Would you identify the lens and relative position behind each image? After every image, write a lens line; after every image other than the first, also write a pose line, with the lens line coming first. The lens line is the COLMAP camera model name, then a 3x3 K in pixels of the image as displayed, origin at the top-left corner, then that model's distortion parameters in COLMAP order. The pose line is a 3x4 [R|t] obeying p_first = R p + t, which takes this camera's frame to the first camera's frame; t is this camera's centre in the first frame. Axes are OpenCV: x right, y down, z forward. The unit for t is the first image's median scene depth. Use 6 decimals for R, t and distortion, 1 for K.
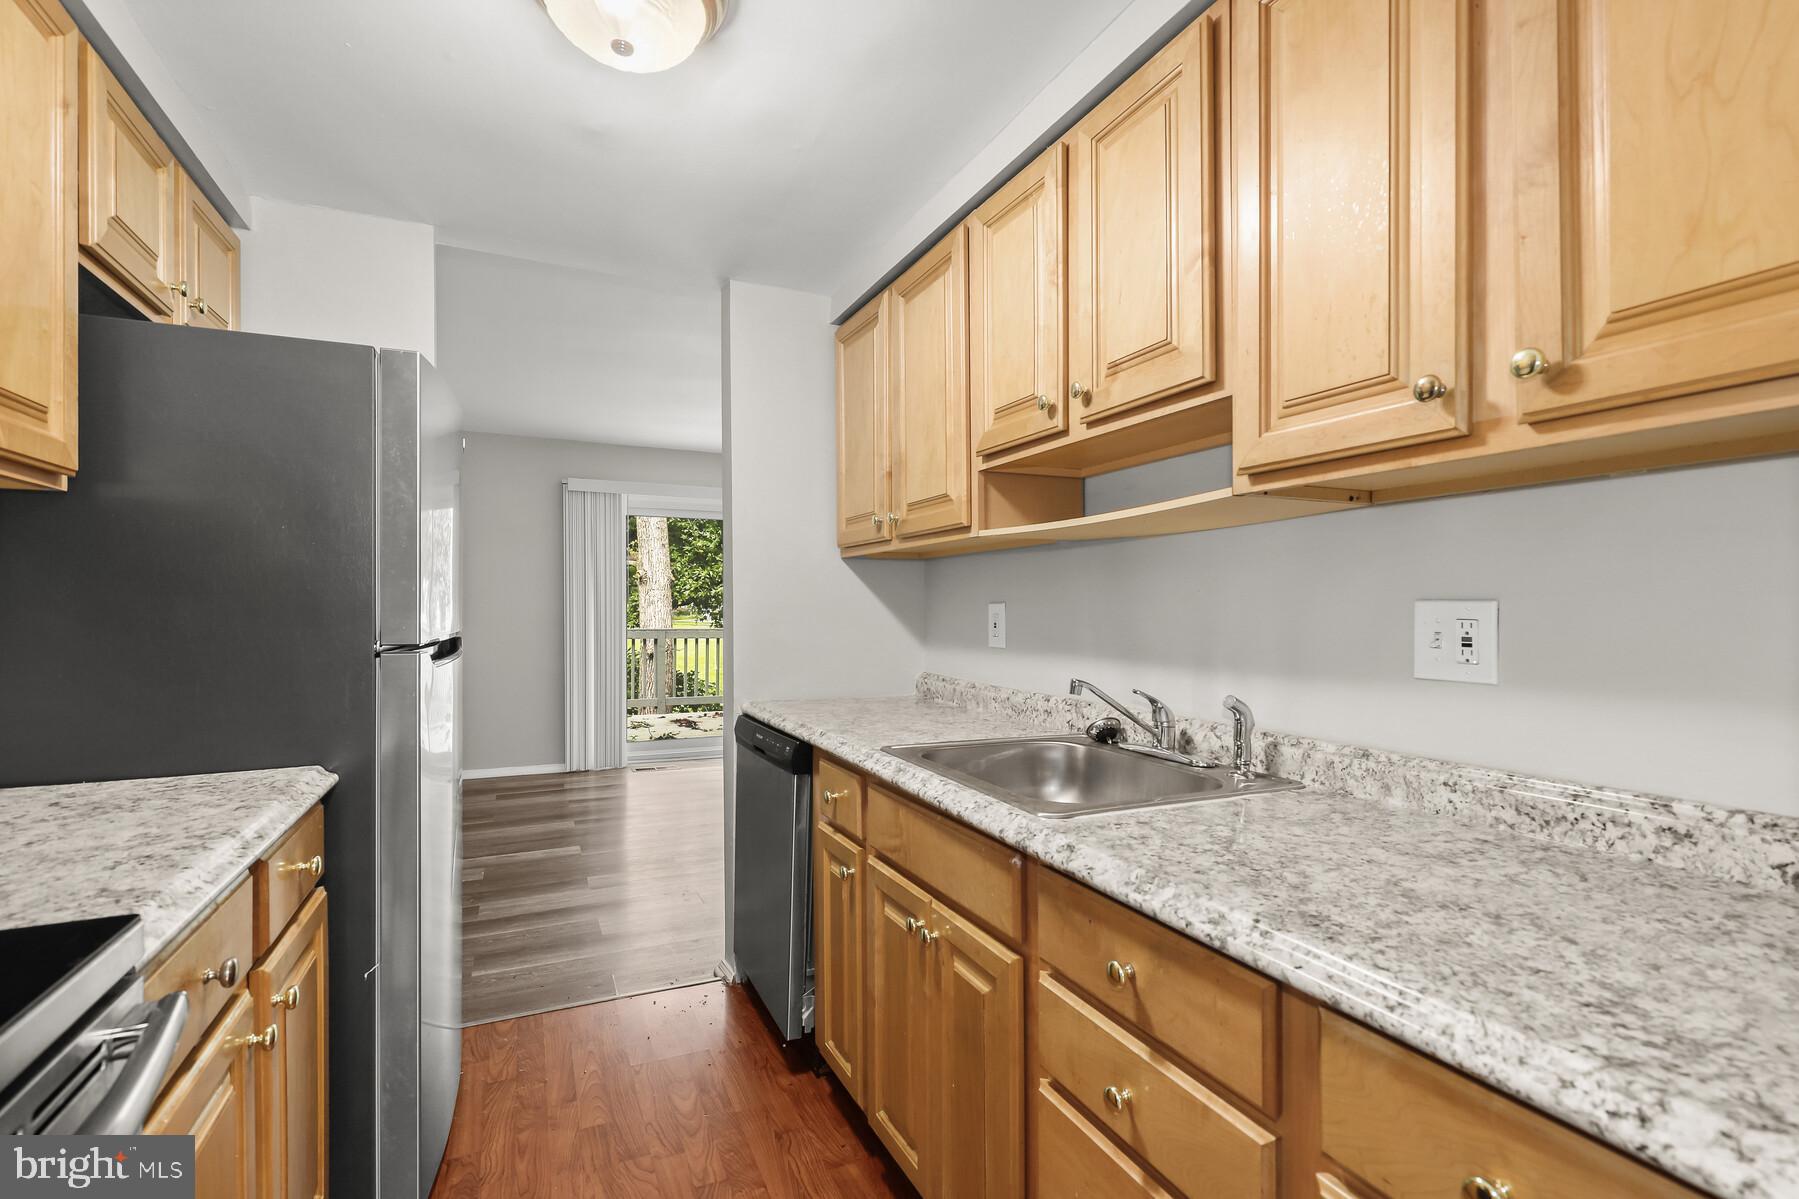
lens RADIAL K [[834.1, 0, 904.2], [0, 834.1, 596.3], [0, 0, 1]] dist [0.002323, -0.000448]
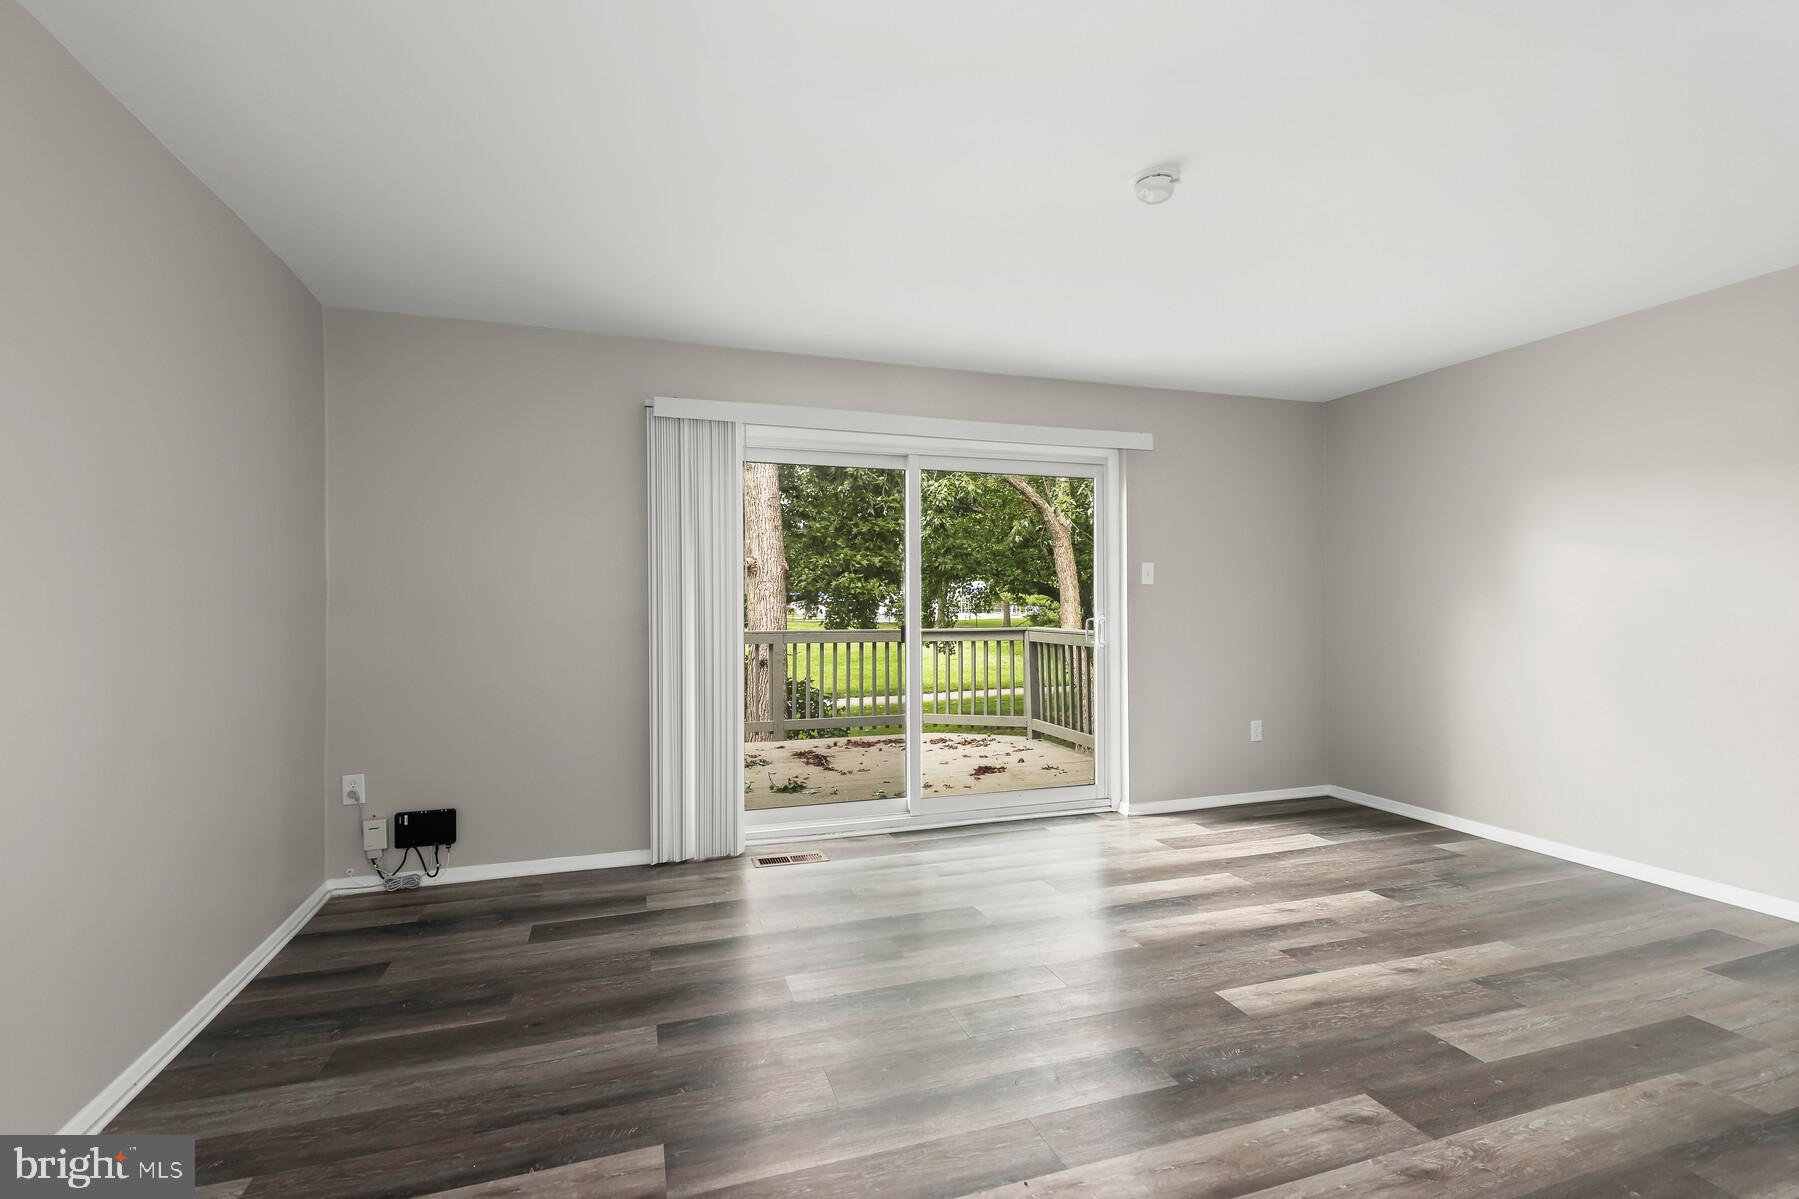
lens RADIAL K [[834.1, 0, 899.7], [0, 834.1, 602.6], [0, 0, 1]] dist [0.002323, -0.000448]
pose [[0.993391, 0.002944, -0.114742, -0.286866], [-0.001284, 0.999894, 0.014537, 0.004692], [0.114773, -0.014294, 0.993289, 0.772118]]
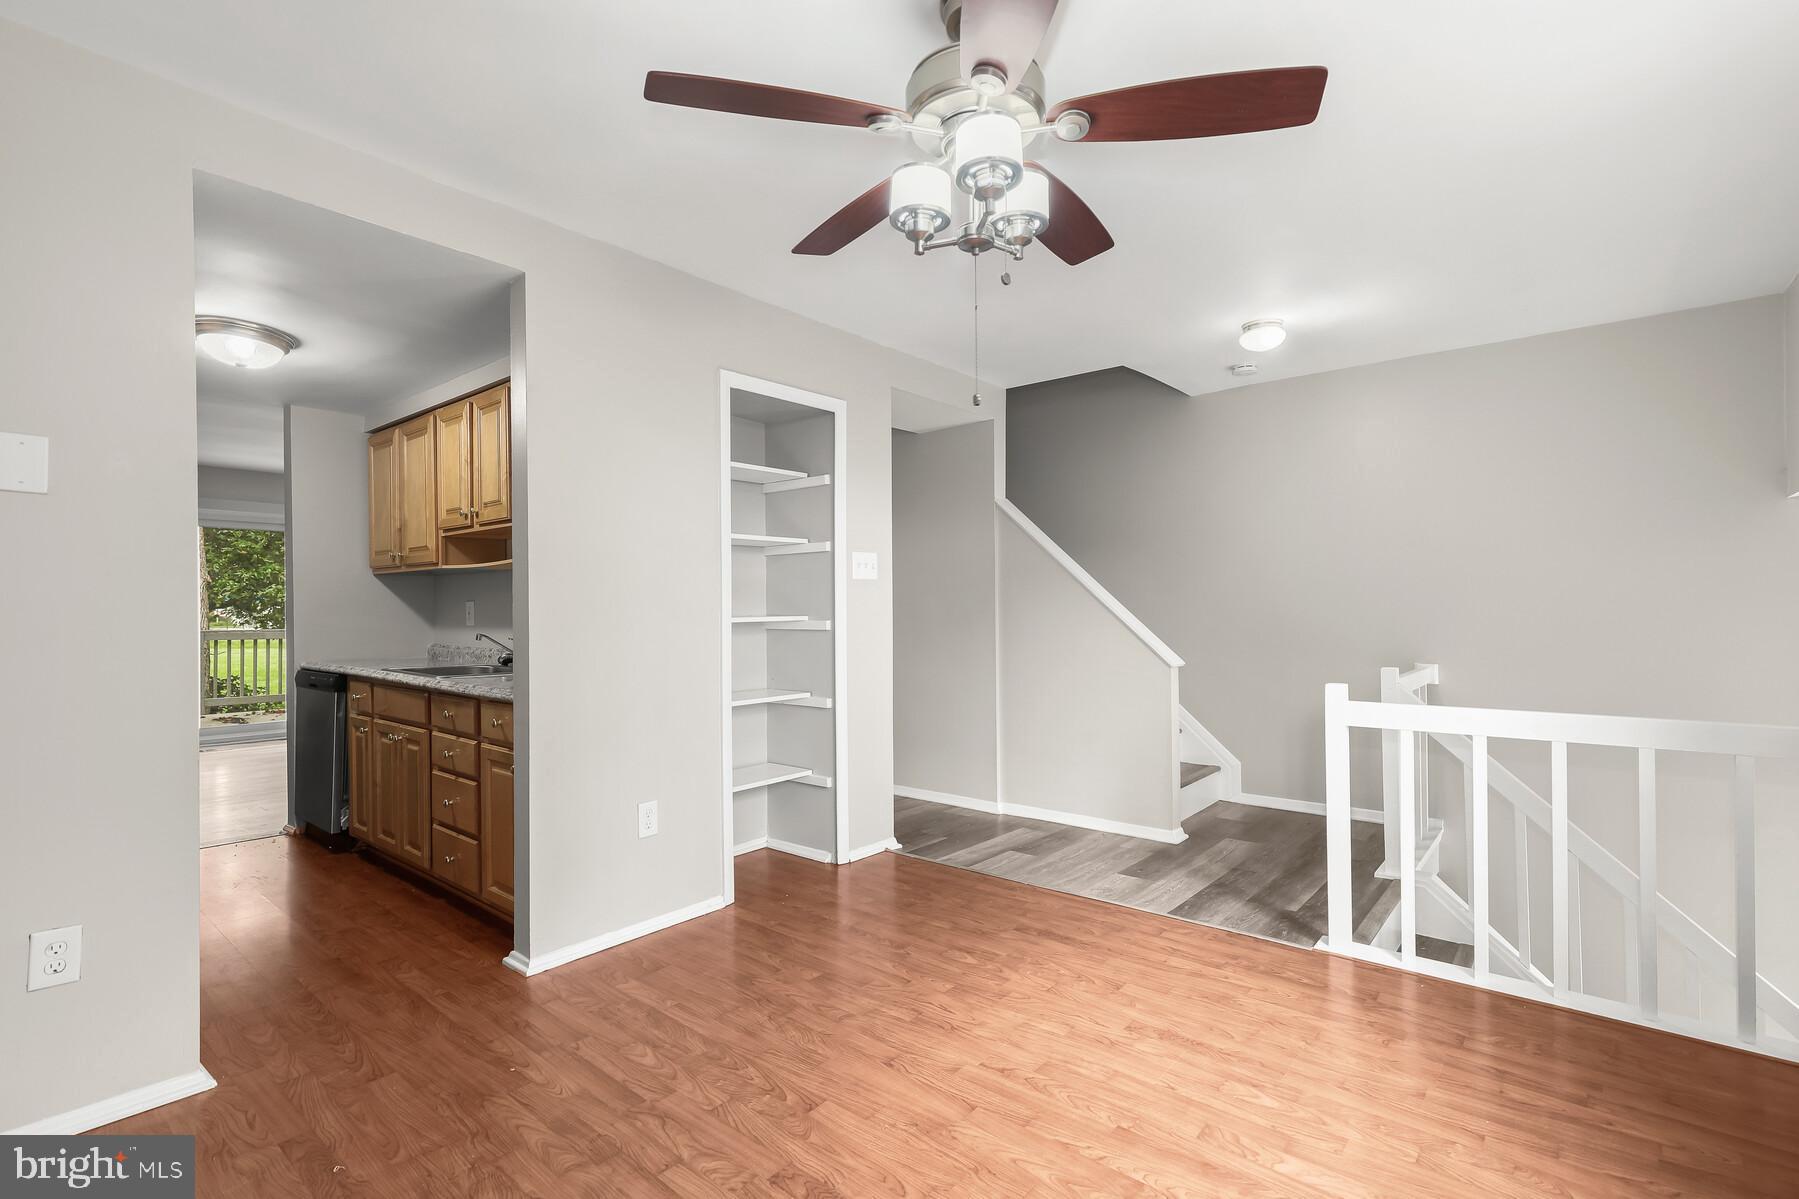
lens RADIAL K [[834.1, 0, 909.8], [0, 834.1, 602.8], [0, 0, 1]] dist [0.002323, -0.000448]
pose [[0.903153, -0.001932, 0.429313, 0.169354], [-0.000160, 0.999988, 0.004837, 0.002064], [-0.429318, -0.004437, 0.903143, -0.923266]]
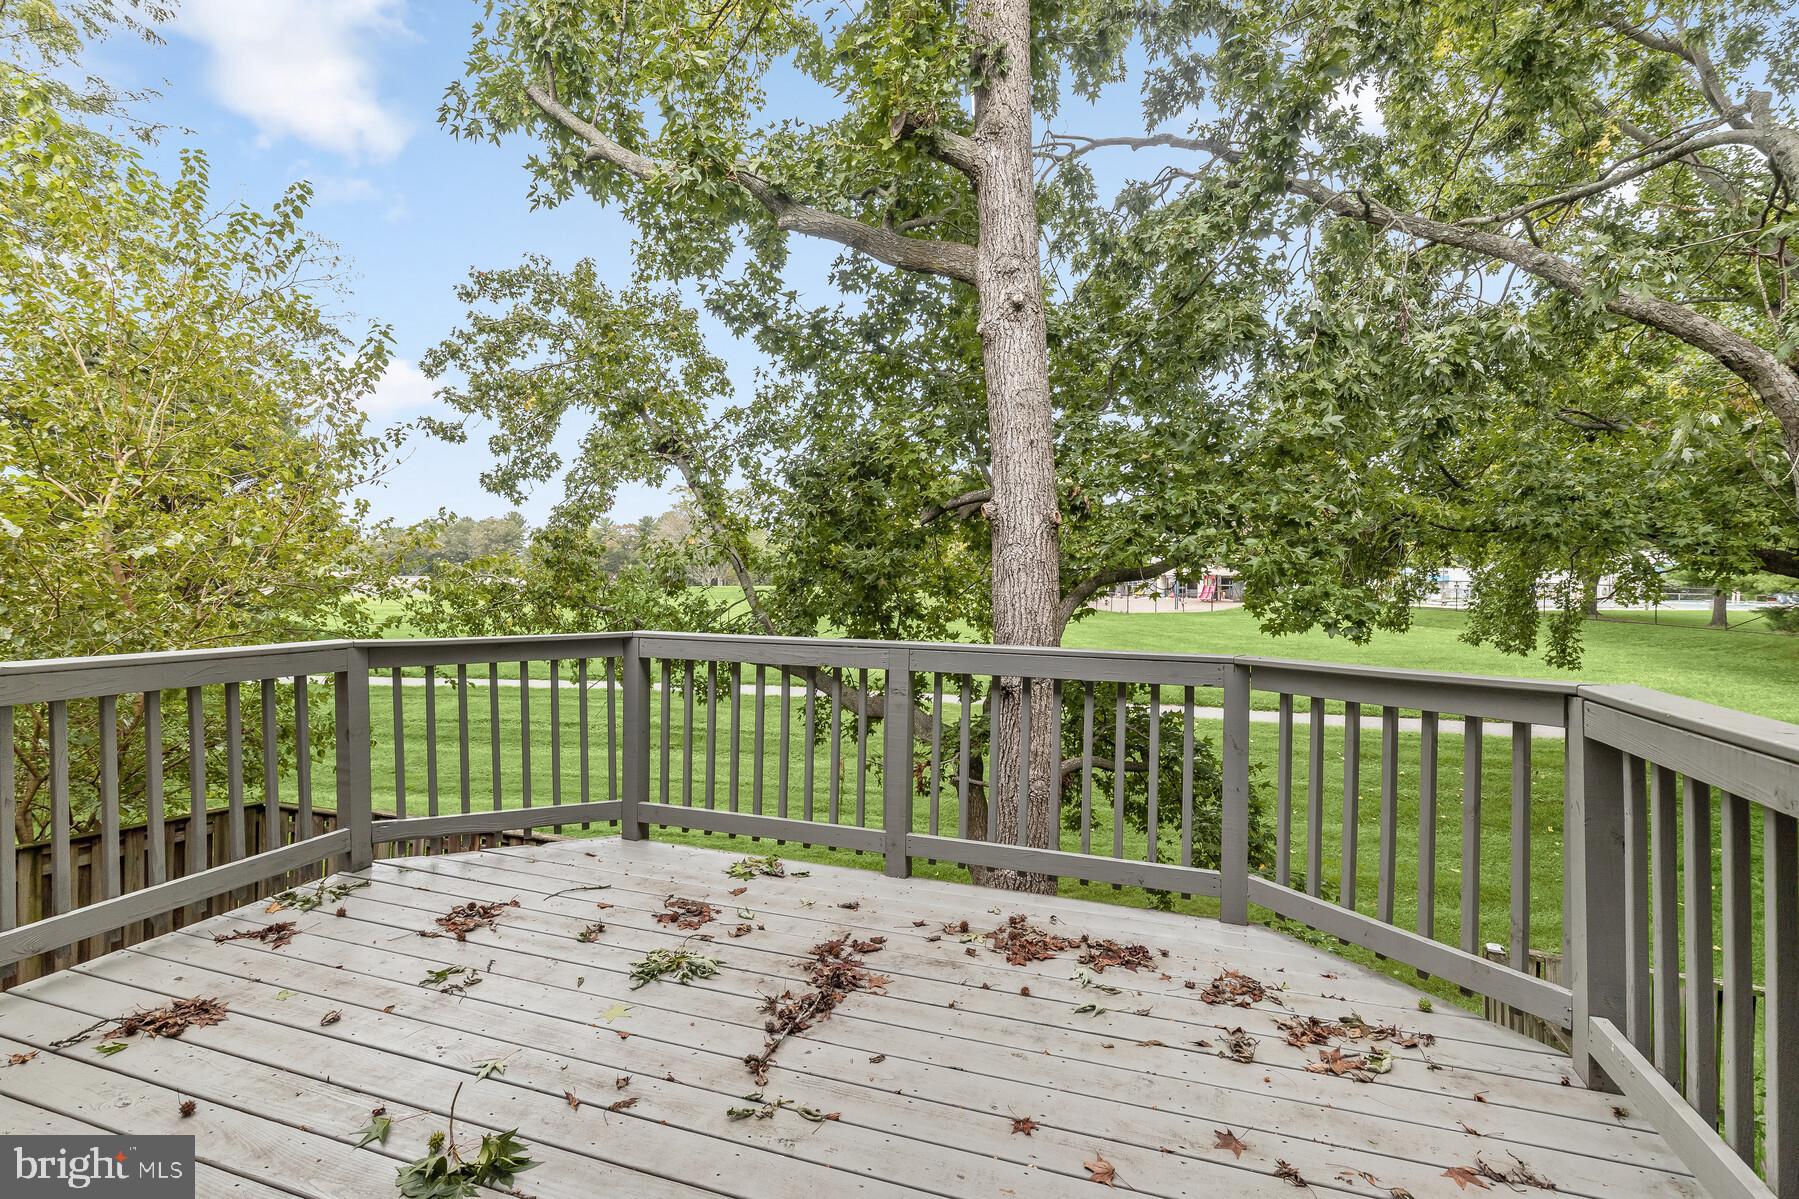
lens RADIAL K [[834.1, 0, 897.5], [0, 834.1, 593.7], [0, 0, 1]] dist [0.002323, -0.000448]
pose [[0.713950, 0.028270, -0.699626, -0.125827], [-0.005655, 0.999385, 0.034612, 0.015560], [0.700174, -0.020755, 0.713671, 2.323231]]
